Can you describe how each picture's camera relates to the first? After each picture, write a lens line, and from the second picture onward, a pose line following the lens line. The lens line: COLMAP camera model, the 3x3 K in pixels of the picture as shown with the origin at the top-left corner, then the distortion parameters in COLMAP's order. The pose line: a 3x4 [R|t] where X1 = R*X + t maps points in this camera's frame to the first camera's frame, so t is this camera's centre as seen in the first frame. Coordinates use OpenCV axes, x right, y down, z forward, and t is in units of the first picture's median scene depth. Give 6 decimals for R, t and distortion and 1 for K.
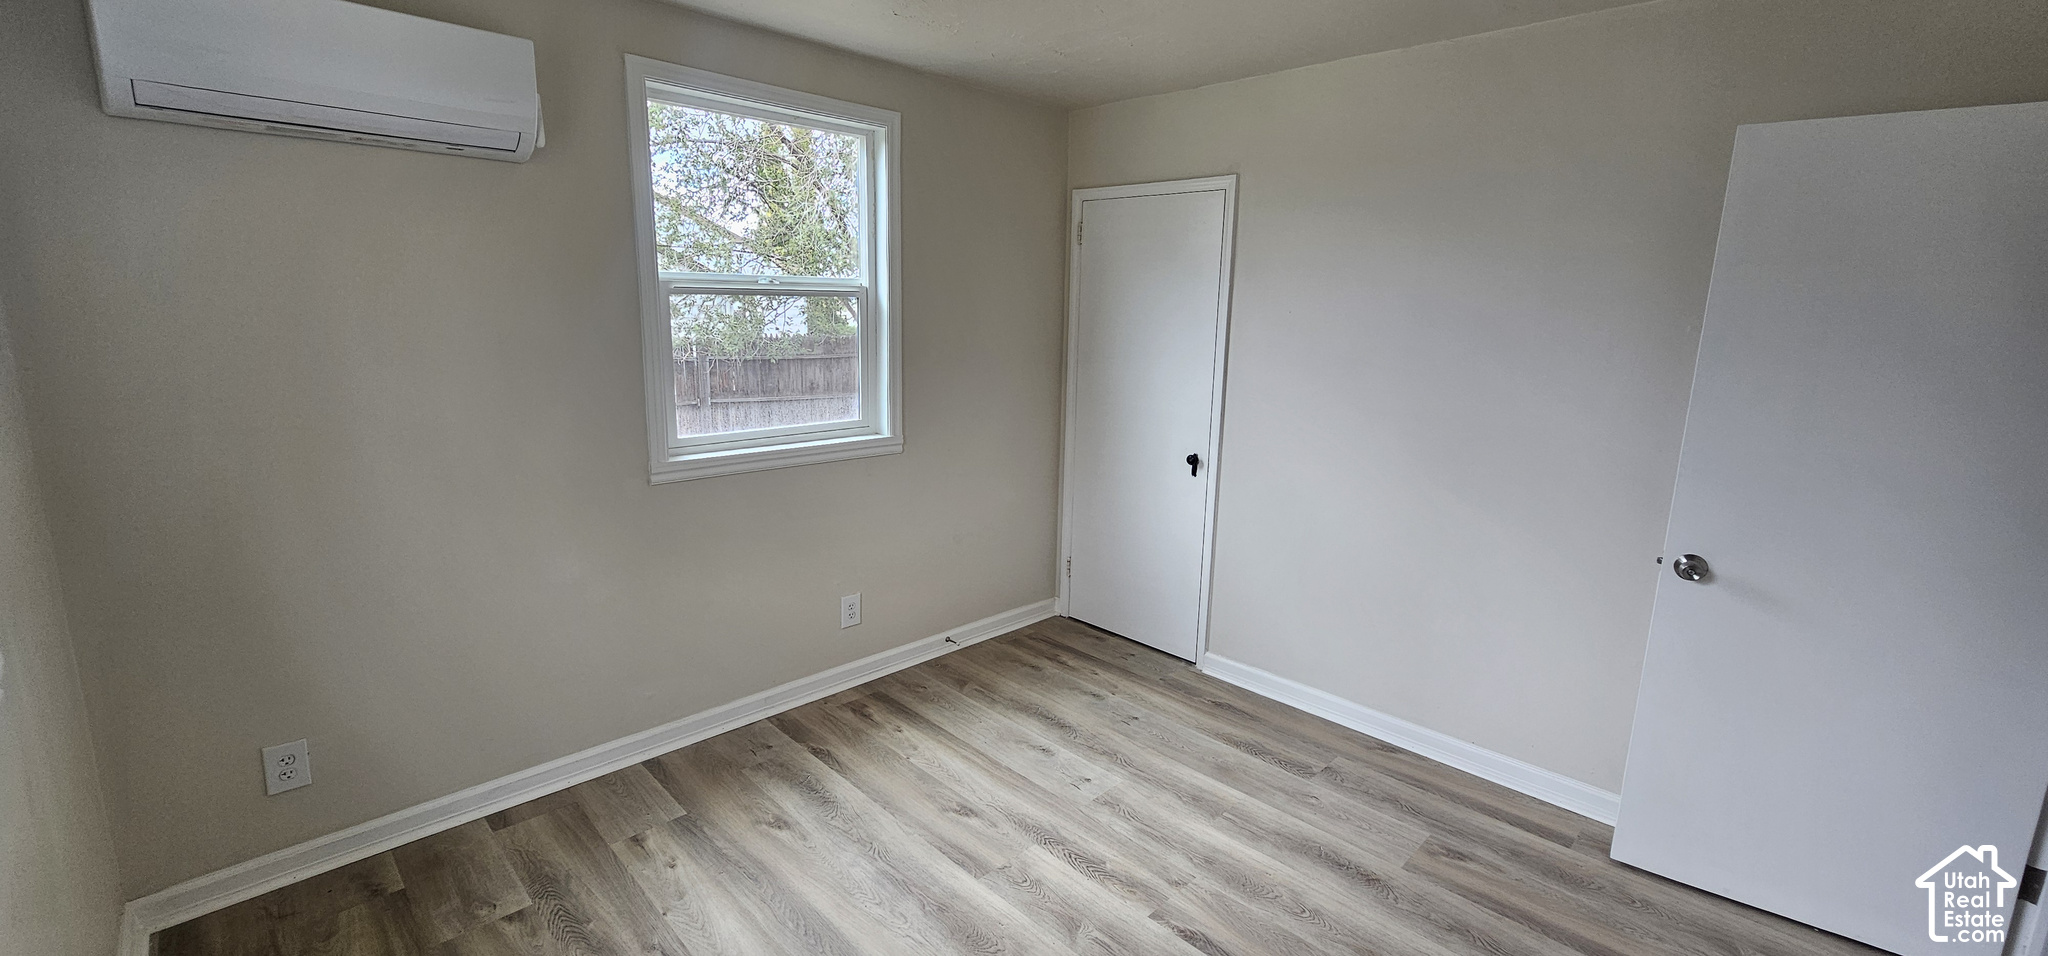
lens RADIAL K [[837.9, 0, 1023.4], [0, 837.9, 465.0], [0, 0, 1]] dist [0.000640, 0.000145]
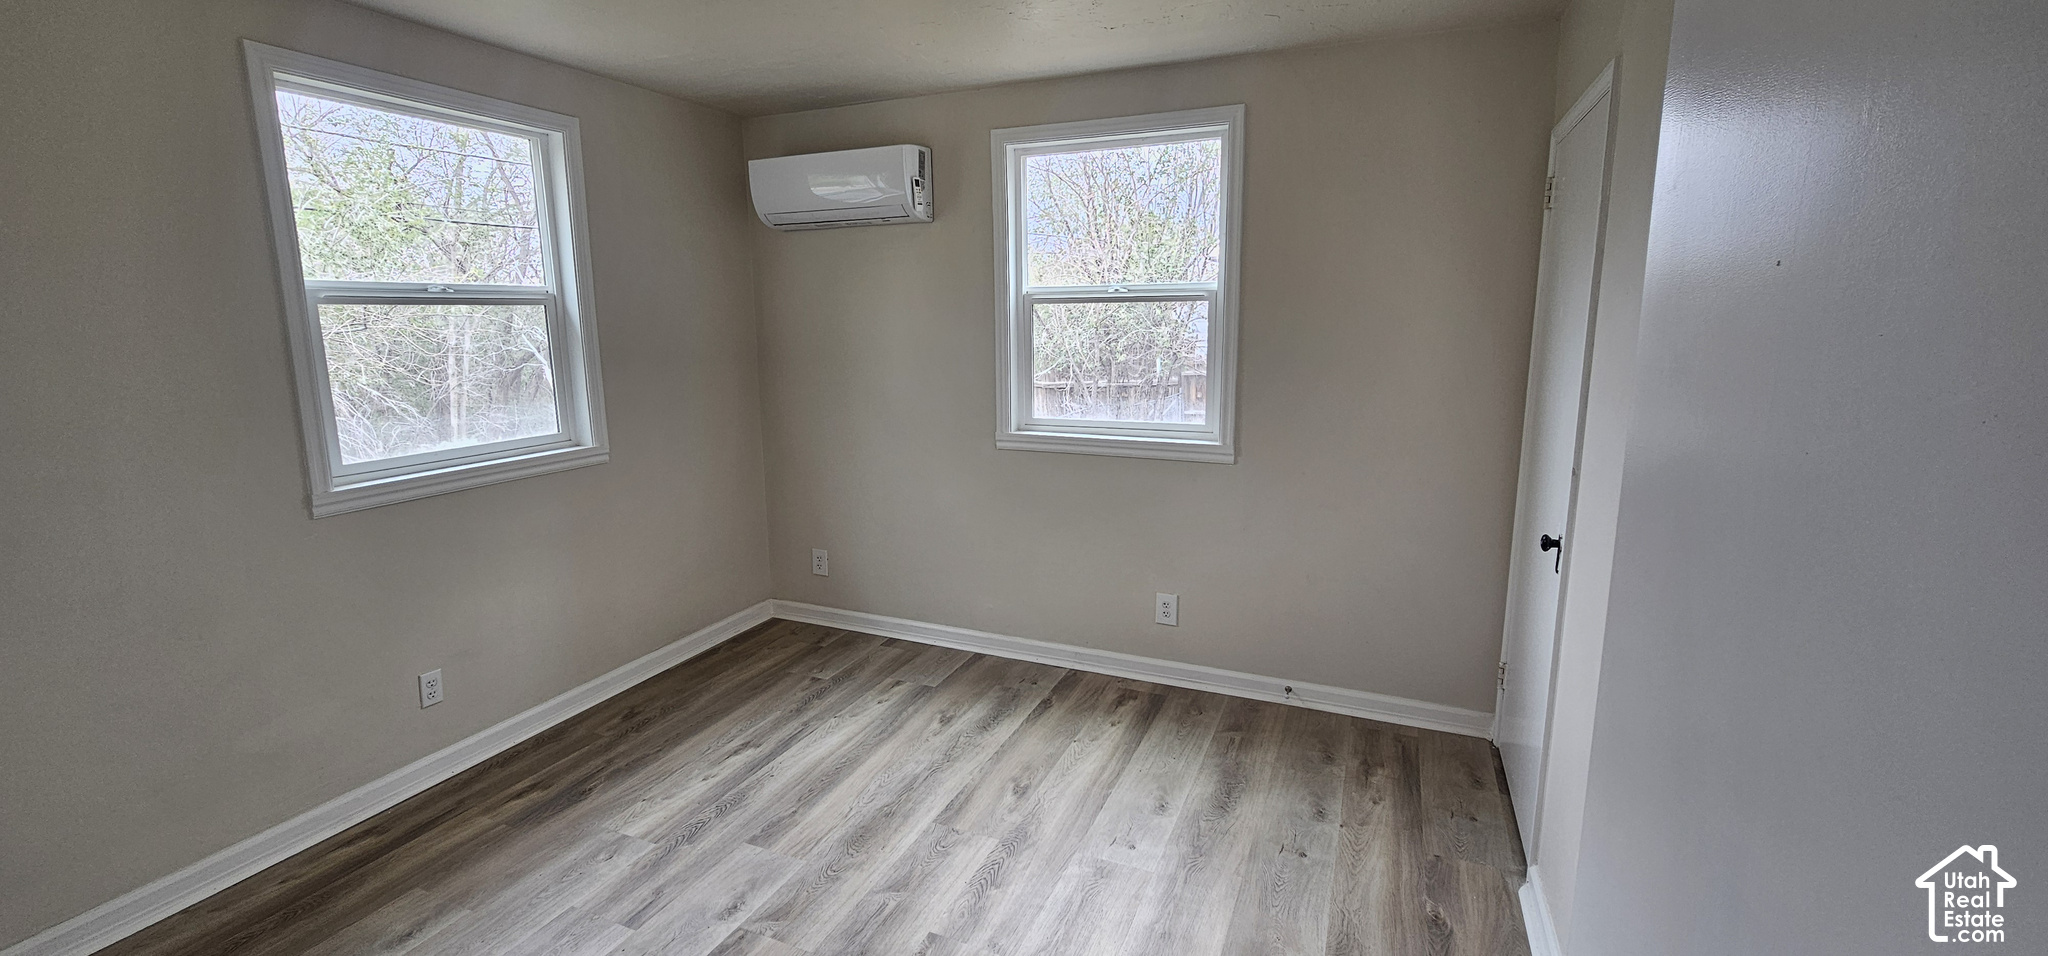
lens RADIAL K [[837.9, 0, 1023.4], [0, 837.9, 465.0], [0, 0, 1]] dist [0.000640, 0.000145]
pose [[0.373118, 0.136144, -0.917741, 0.746007], [-0.162375, 0.983490, 0.079882, -0.059950], [0.913464, 0.119213, 0.389064, 0.495975]]
